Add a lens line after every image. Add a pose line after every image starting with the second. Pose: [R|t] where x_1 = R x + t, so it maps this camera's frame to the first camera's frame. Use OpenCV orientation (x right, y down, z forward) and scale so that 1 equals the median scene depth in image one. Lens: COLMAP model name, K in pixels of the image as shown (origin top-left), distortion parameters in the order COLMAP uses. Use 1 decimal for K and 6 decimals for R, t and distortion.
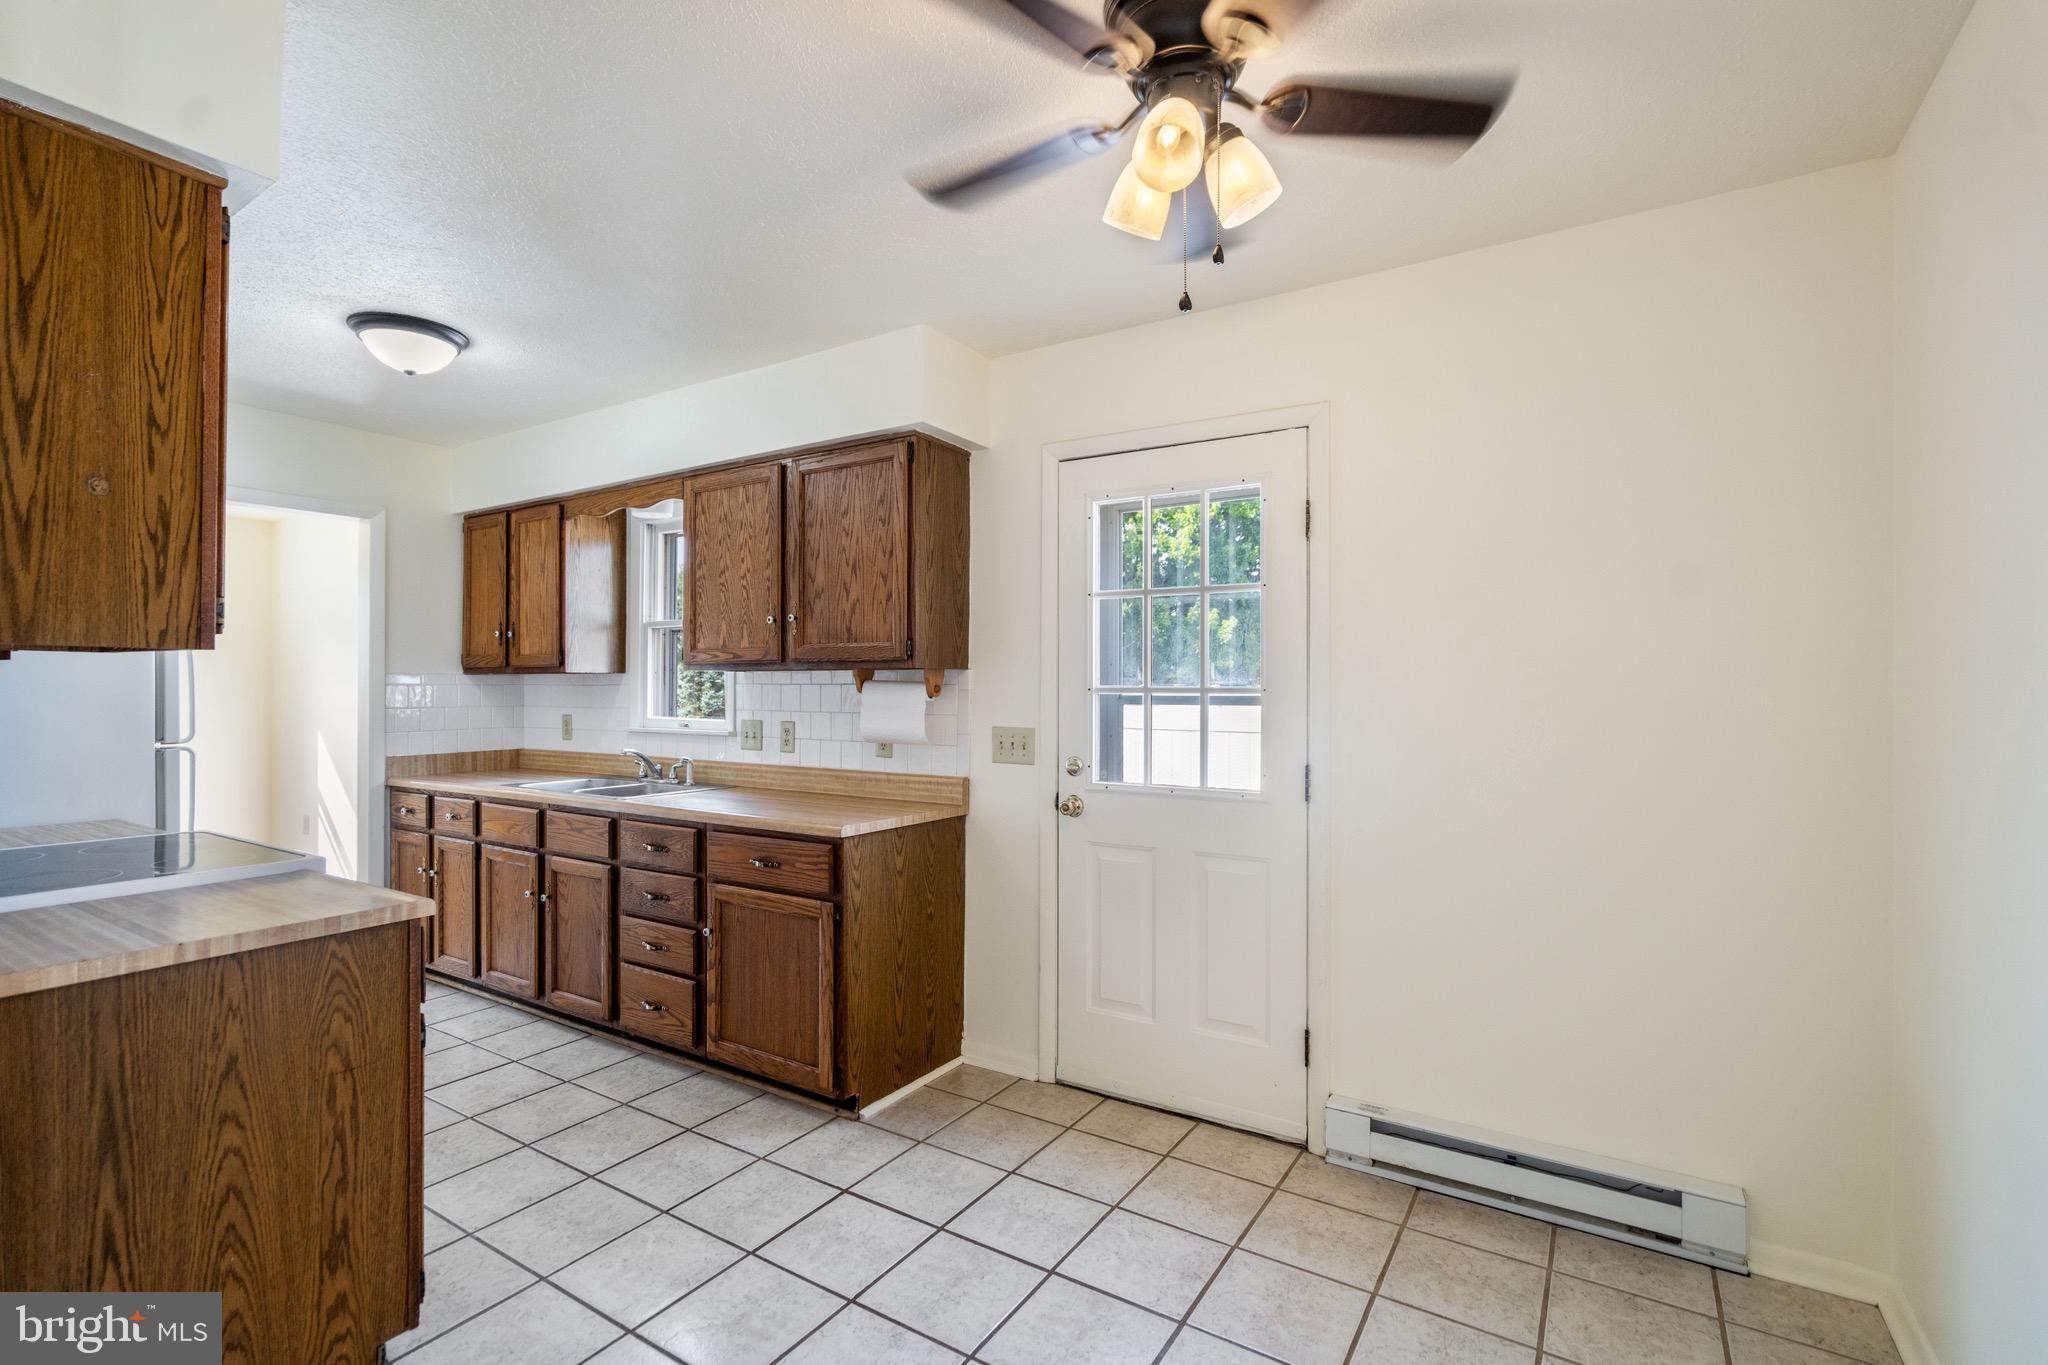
lens RADIAL K [[941.6, 0, 1024.0], [0, 941.6, 682.5], [0, 0, 1]] dist [0.000762, 0.000181]
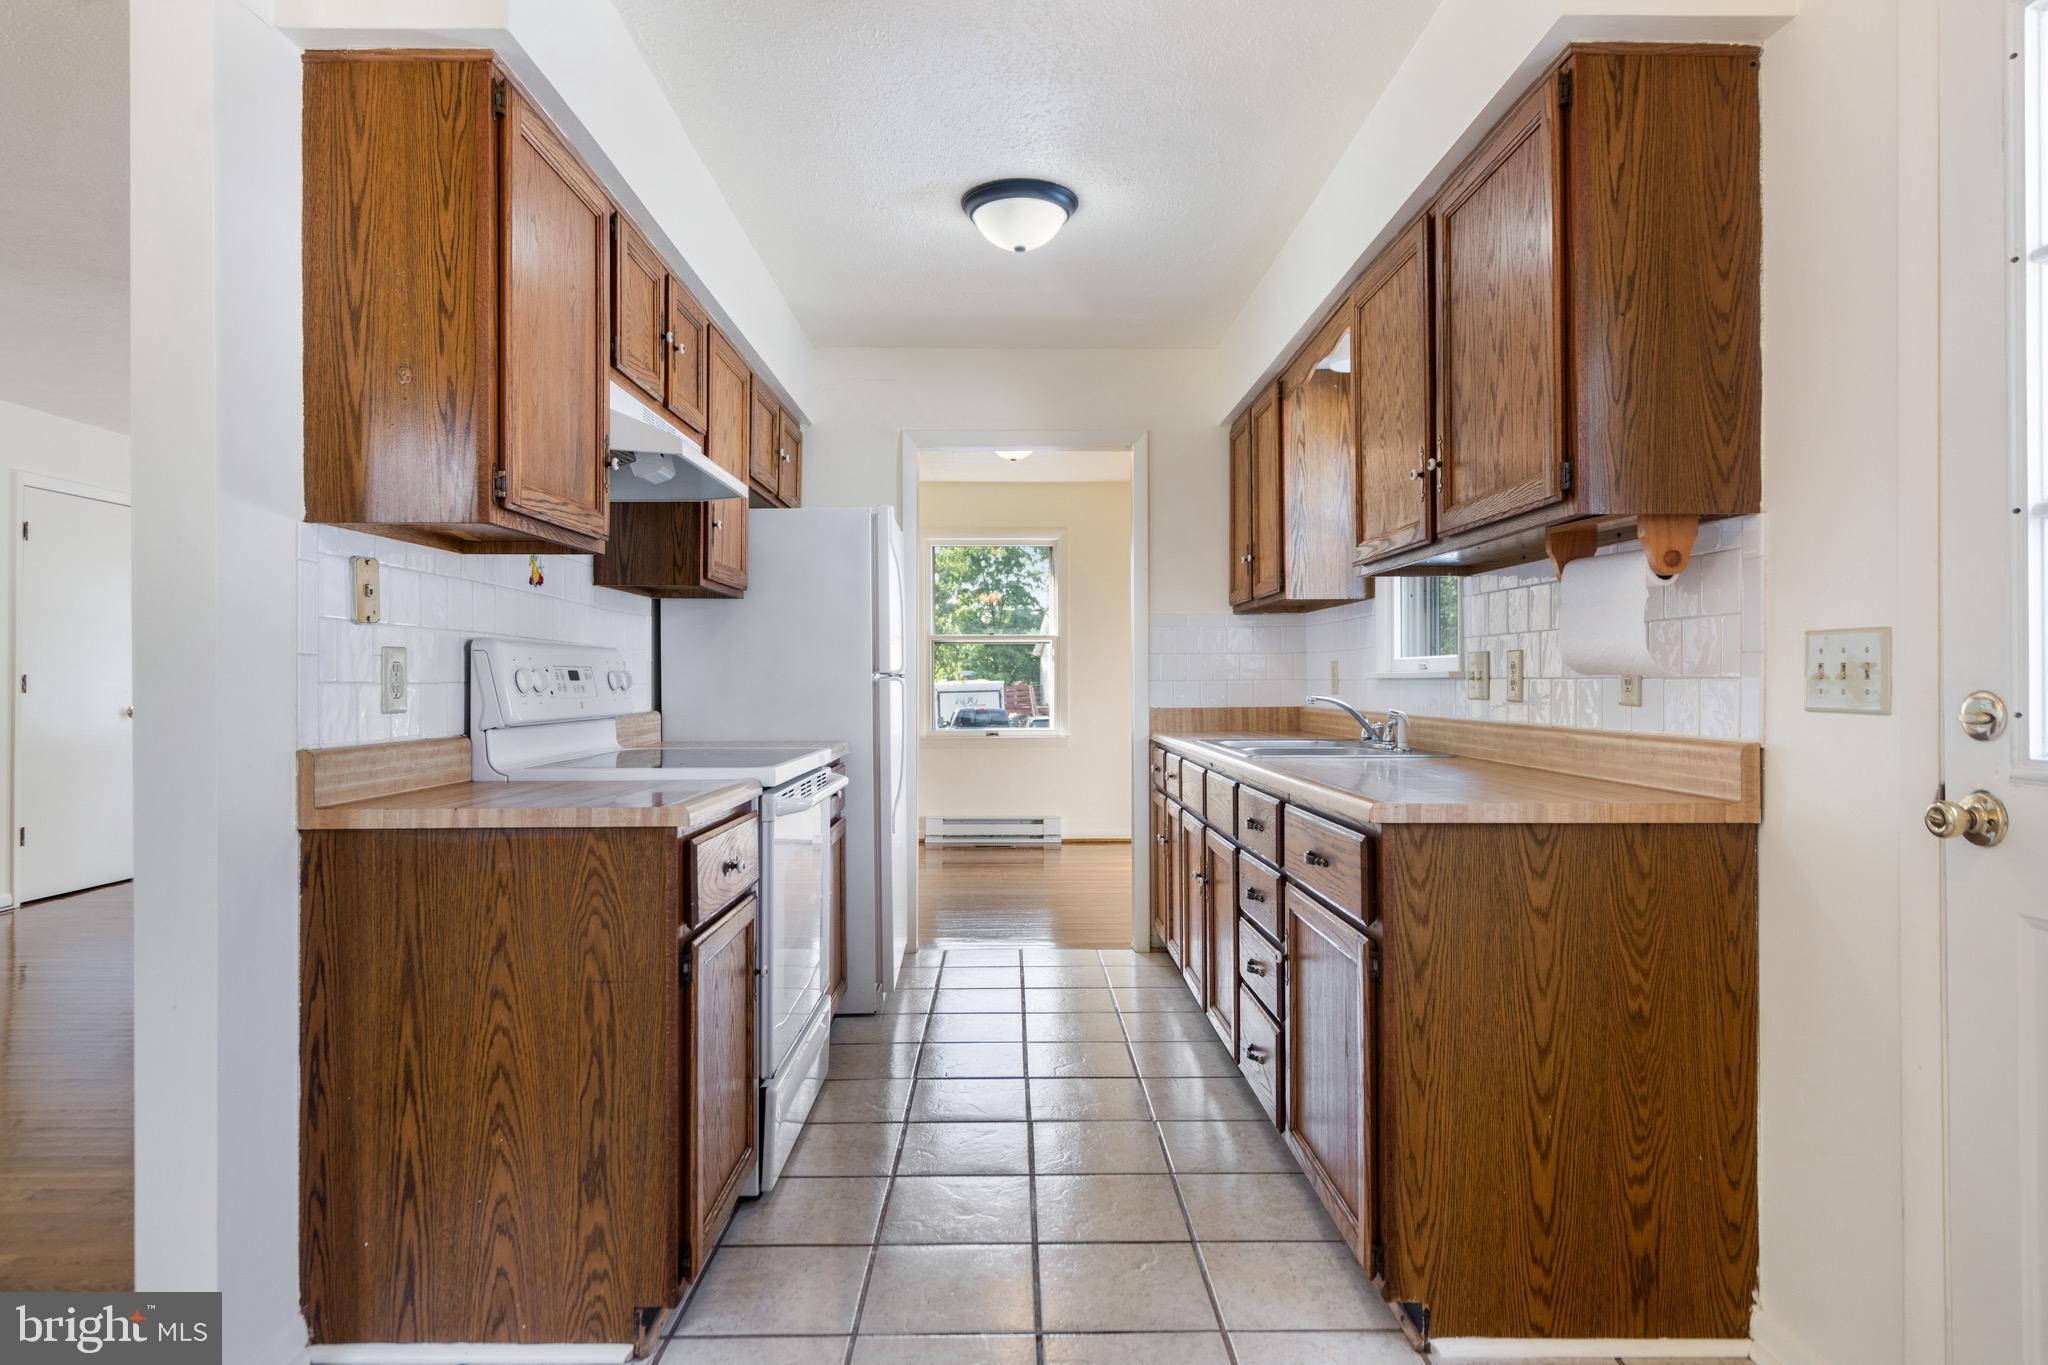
lens RADIAL K [[1161.0, 0, 1001.9], [0, 1161.0, 666.7], [0, 0, 1]] dist [0.010211, 0.000187]
pose [[0.539534, -0.014373, -0.841841, 0.225321], [0.009916, 0.999893, -0.010716, 0.065184], [0.841905, -0.002566, 0.539619, 0.375030]]
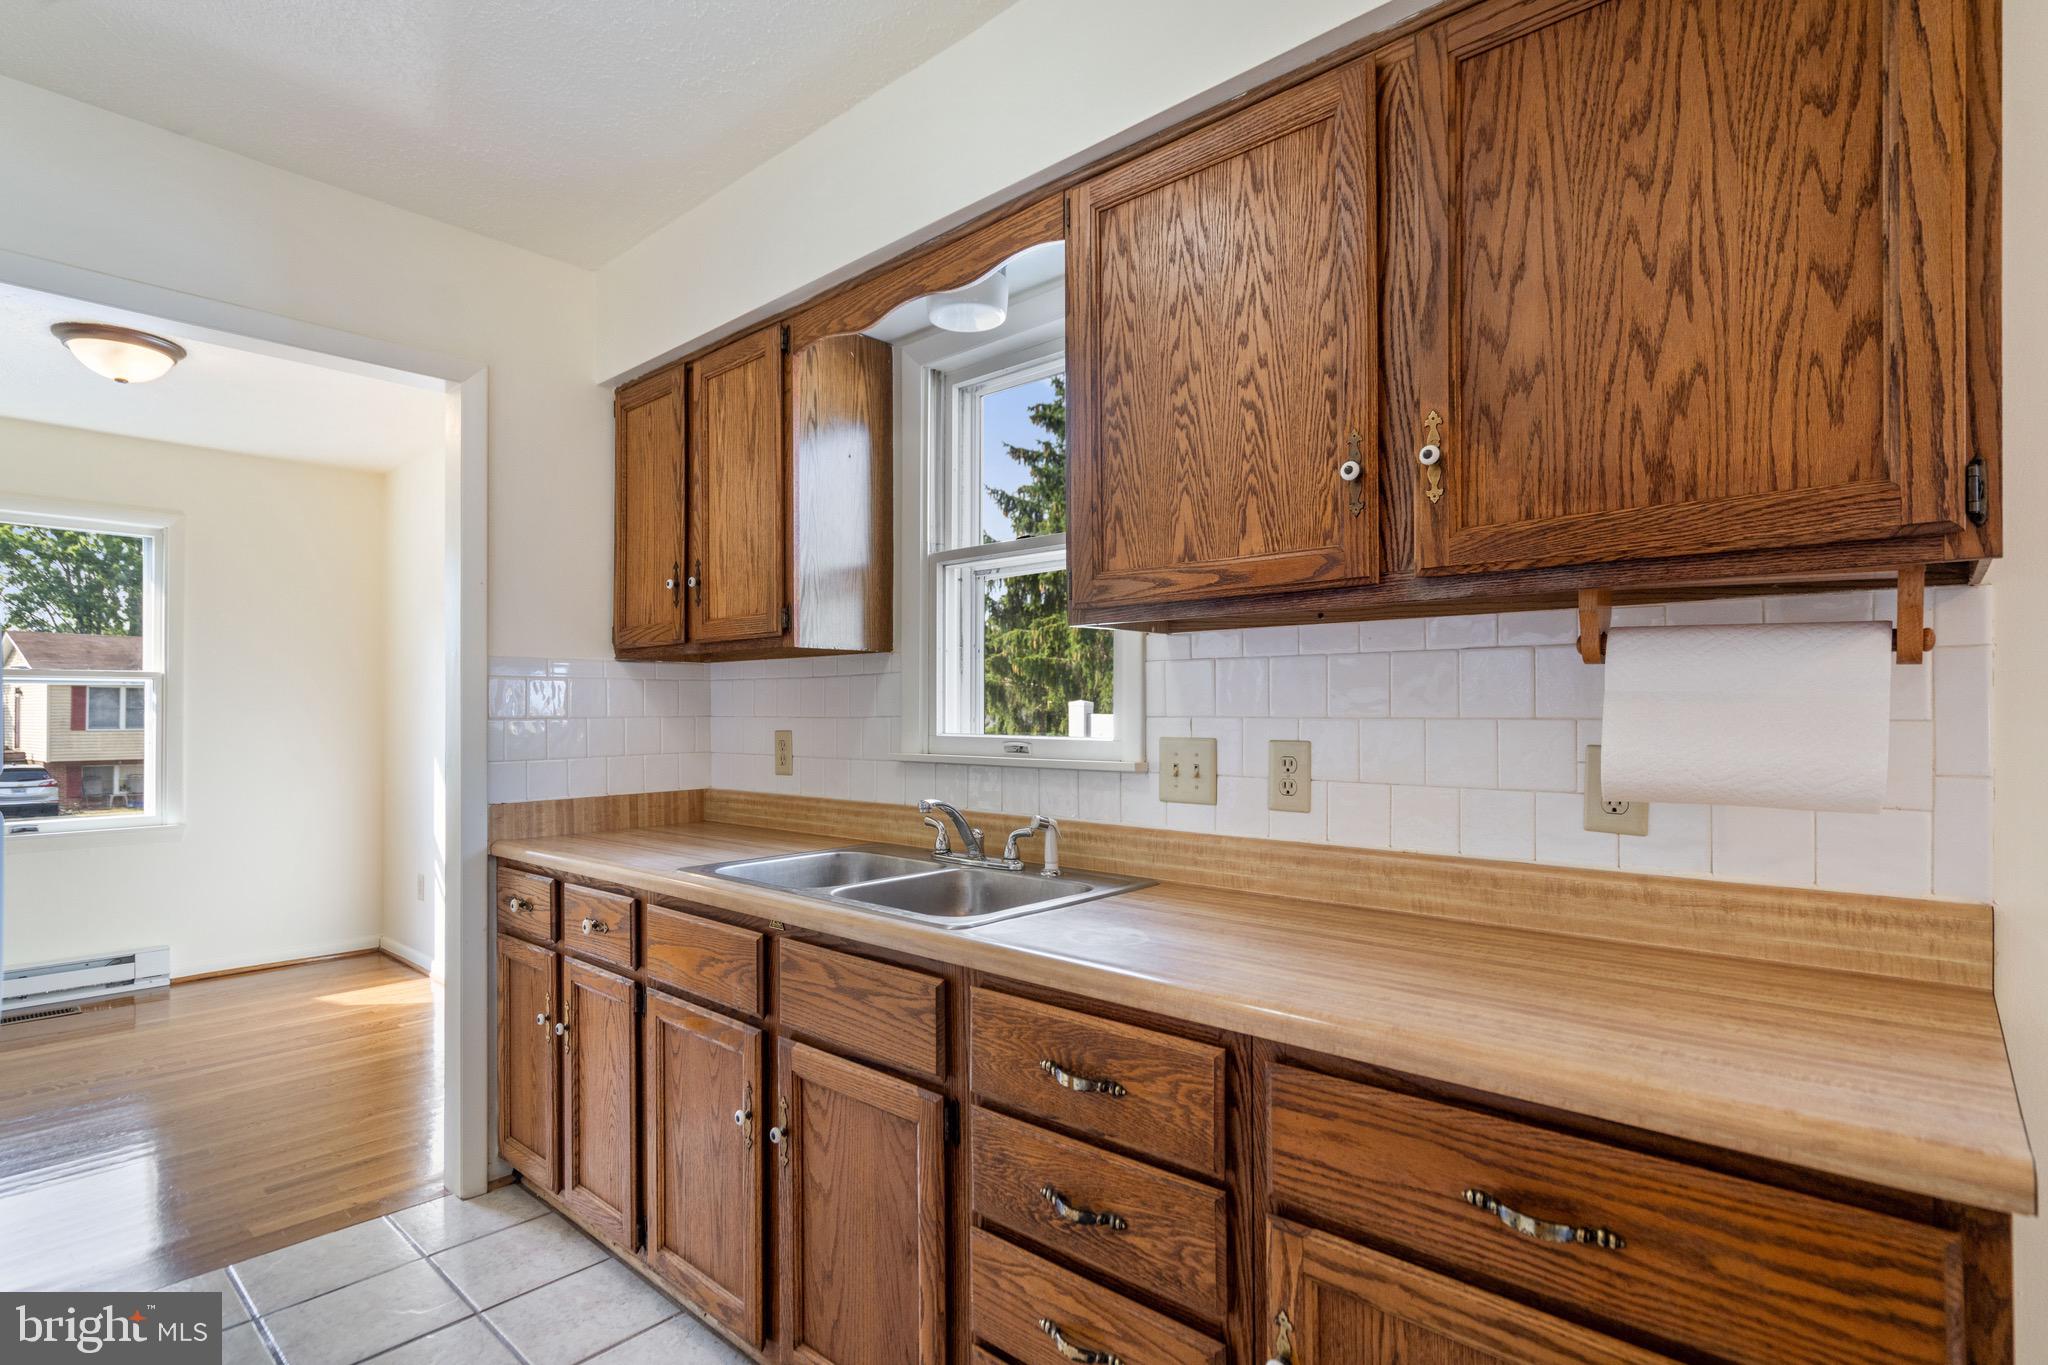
lens RADIAL K [[1009.9, 0, 1023.0], [0, 1009.9, 696.5], [0, 0, 1]] dist [-0.001819, 0.000479]
pose [[0.986646, -0.007966, -0.162684, -0.342078], [0.006939, 0.999952, -0.006880, 0.026720], [0.162731, 0.005659, 0.986654, 0.592888]]
